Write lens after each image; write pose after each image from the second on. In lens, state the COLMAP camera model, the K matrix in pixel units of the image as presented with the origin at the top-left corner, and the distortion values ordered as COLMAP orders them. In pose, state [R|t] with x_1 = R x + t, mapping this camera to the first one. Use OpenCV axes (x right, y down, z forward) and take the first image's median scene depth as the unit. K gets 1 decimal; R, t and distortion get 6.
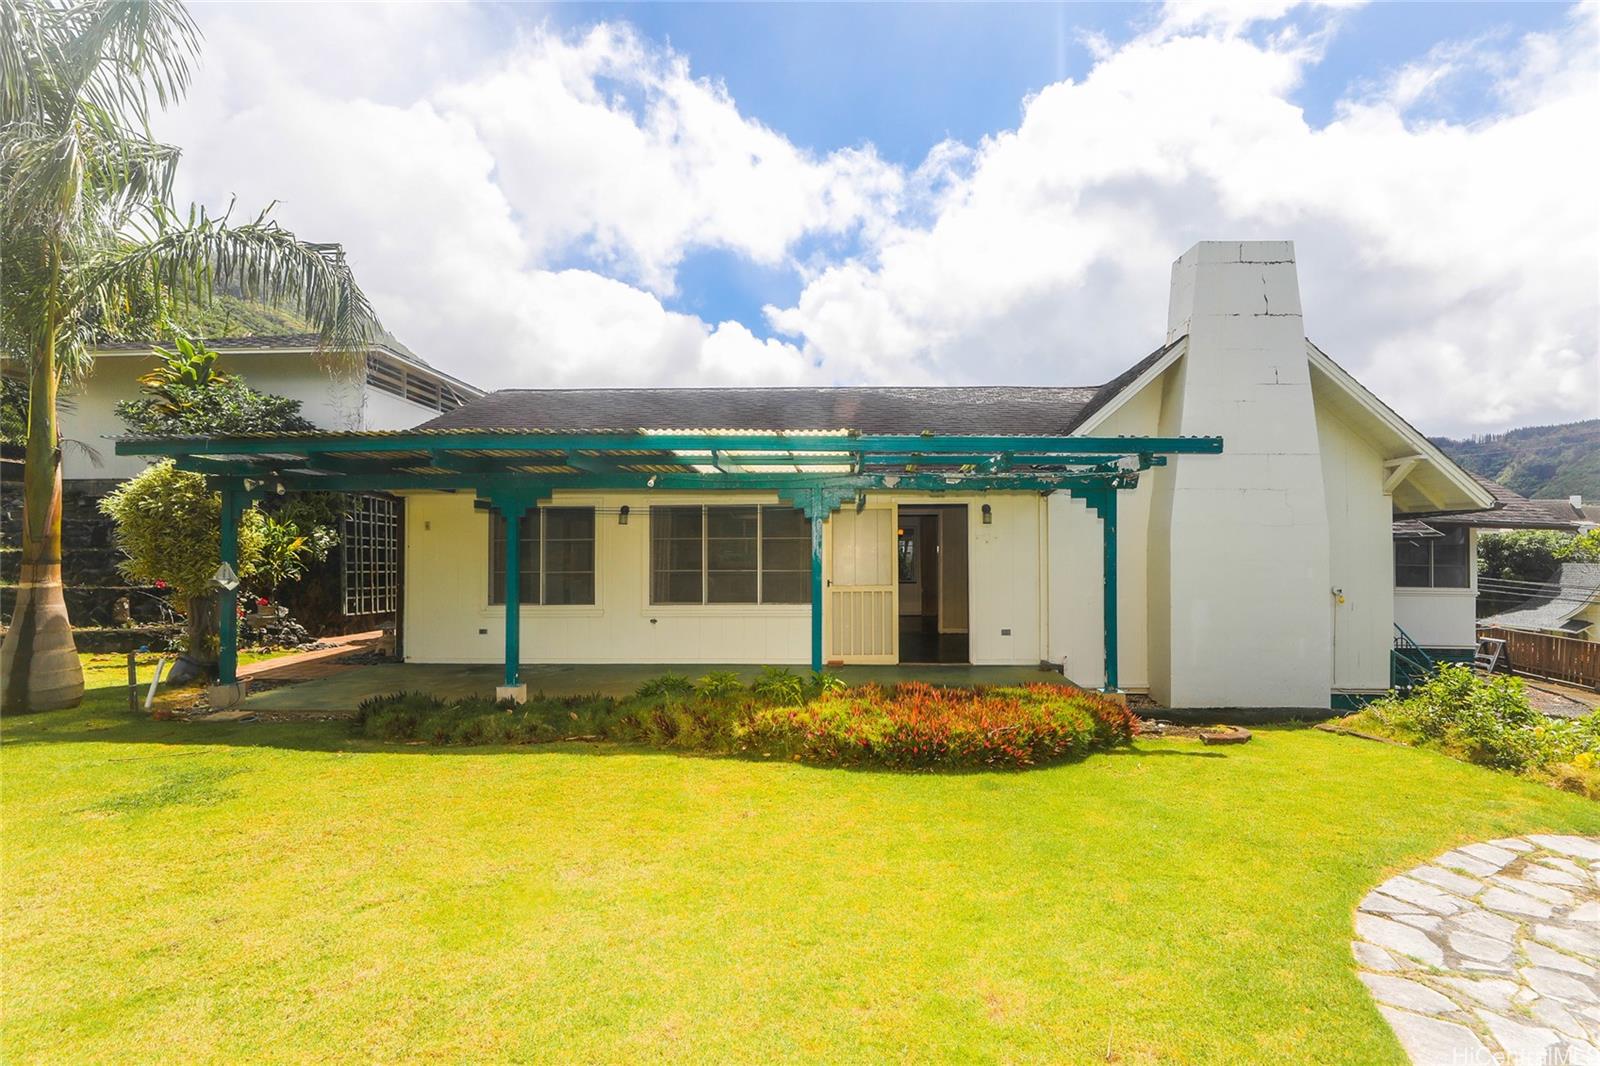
lens RADIAL K [[770.9, 0, 801.9], [0, 770.9, 554.8], [0, 0, 1]] dist [-0.030705, 0.016352]
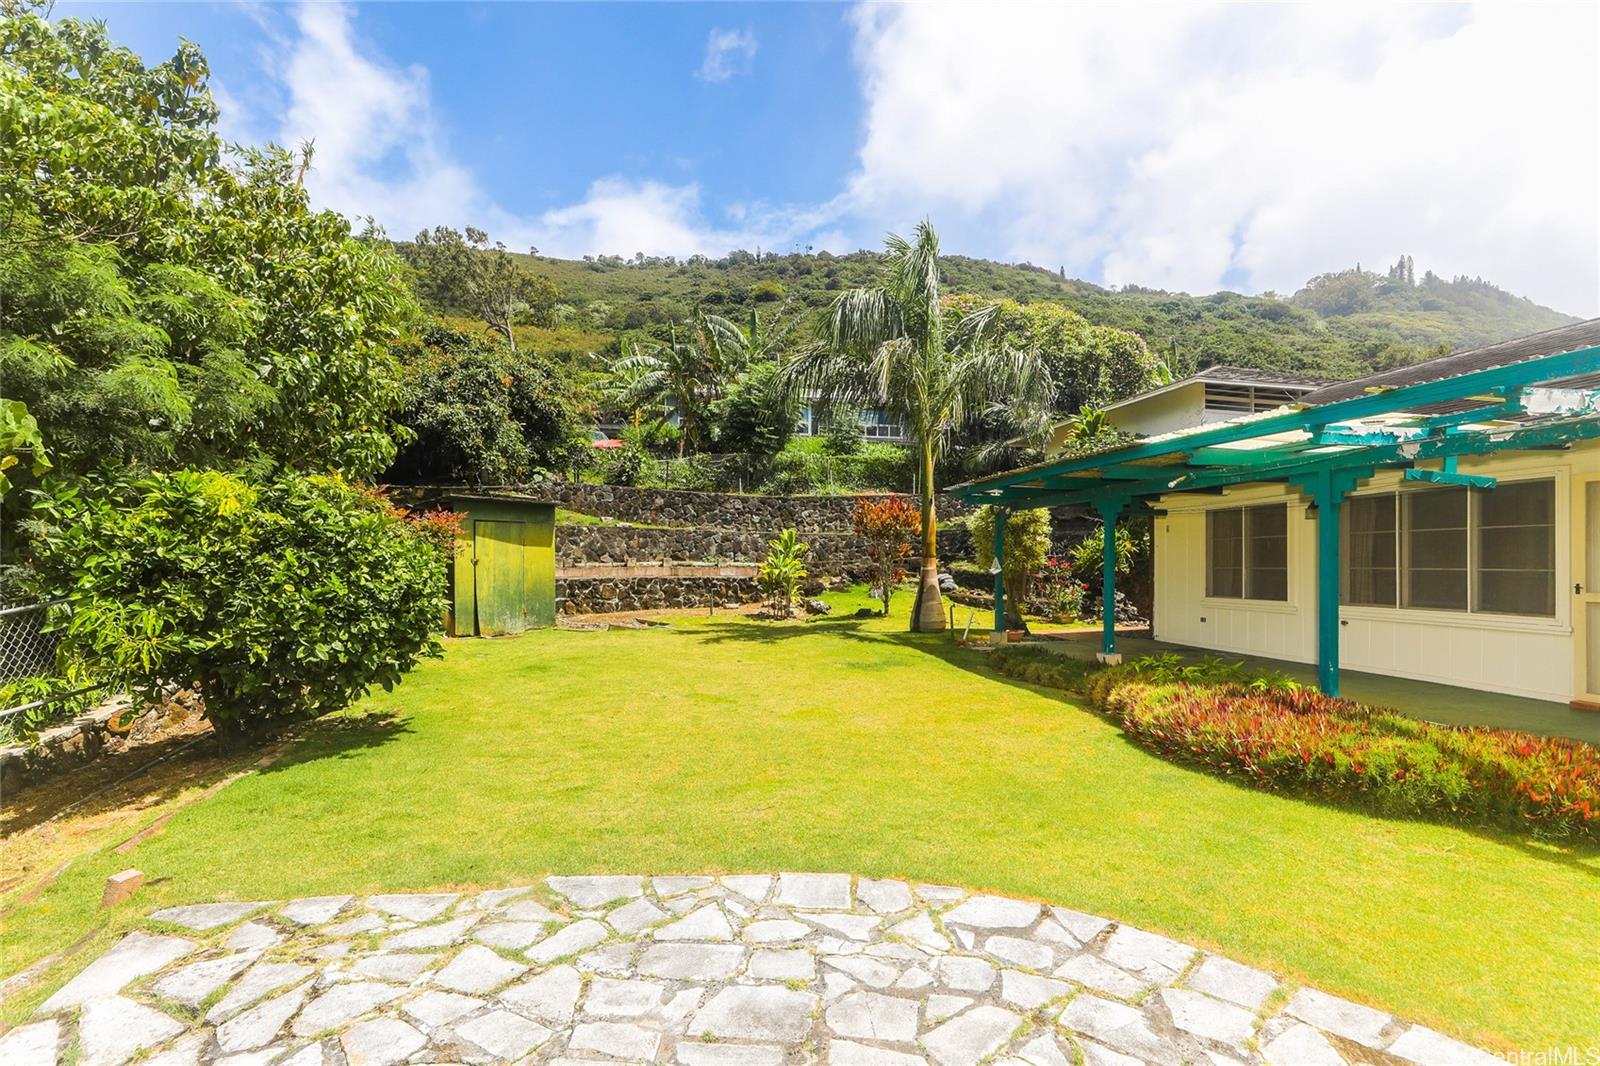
lens RADIAL K [[770.9, 0, 801.9], [0, 770.9, 554.8], [0, 0, 1]] dist [-0.030705, 0.016352]
pose [[0.211879, -0.006805, -0.977272, 1.234955], [-0.001364, 0.999973, -0.007259, 0.029043], [0.977295, 0.002871, 0.211864, 0.384087]]
